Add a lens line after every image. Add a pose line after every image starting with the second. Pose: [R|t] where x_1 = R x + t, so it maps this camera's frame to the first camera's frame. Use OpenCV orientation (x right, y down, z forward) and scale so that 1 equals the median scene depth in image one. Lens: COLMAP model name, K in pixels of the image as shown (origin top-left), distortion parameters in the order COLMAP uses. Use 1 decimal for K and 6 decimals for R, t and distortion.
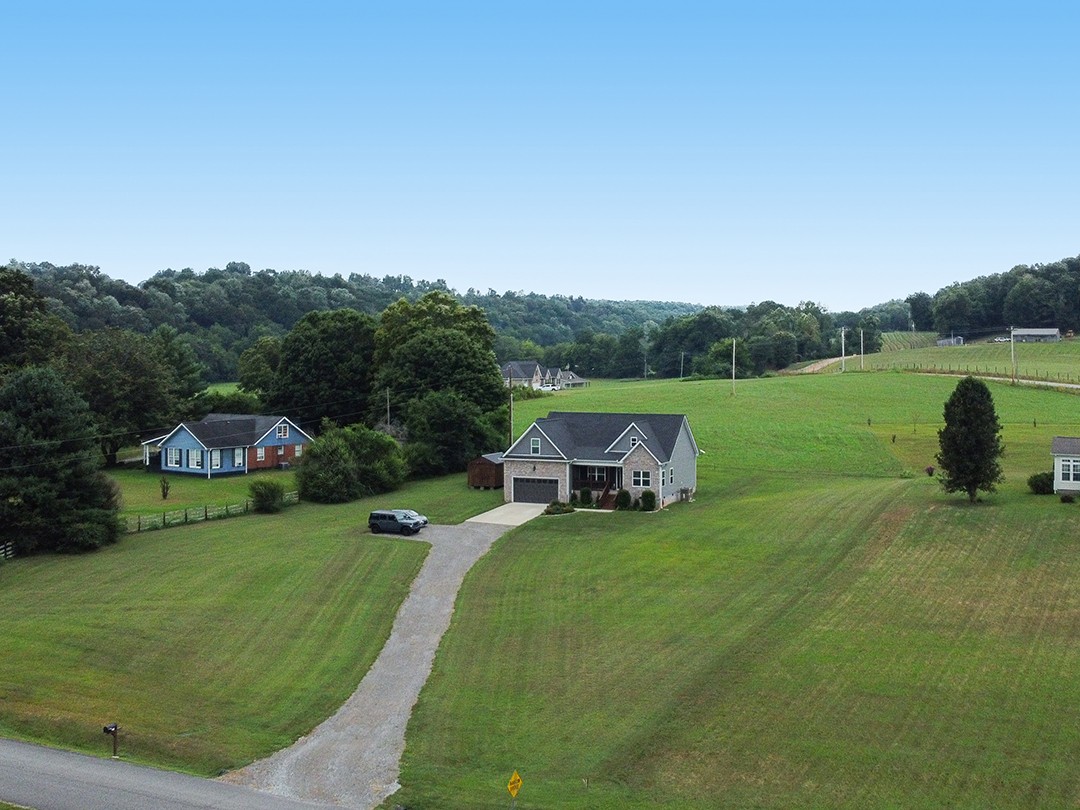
lens RADIAL K [[1243.9, 0, 595.3], [0, 1243.9, 404.3], [0, 0, 1]] dist [0.012783, -0.015712]
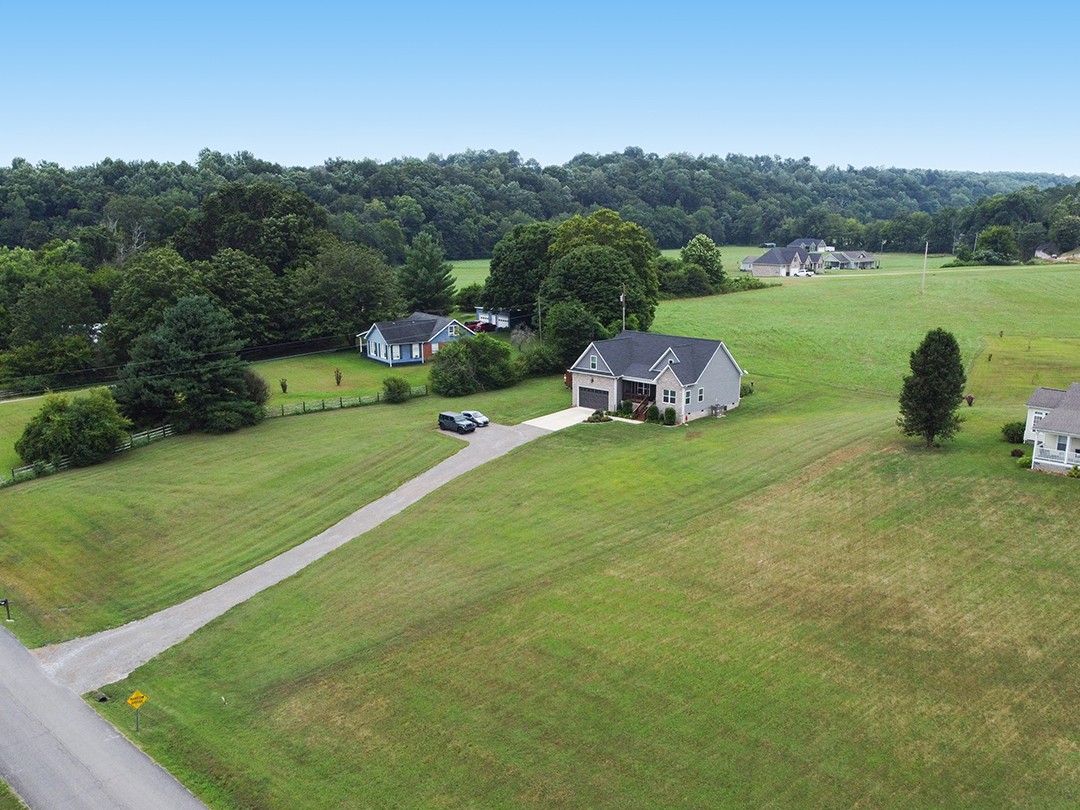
lens RADIAL K [[984.8, 0, 575.1], [0, 984.8, 517.1], [0, 0, 1]] dist [-0.005685, -0.000995]
pose [[0.933264, 0.109774, -0.342007, 0.279333], [-0.019759, 0.966403, 0.256270, -0.065675], [0.358648, -0.232410, 0.904078, 0.096794]]
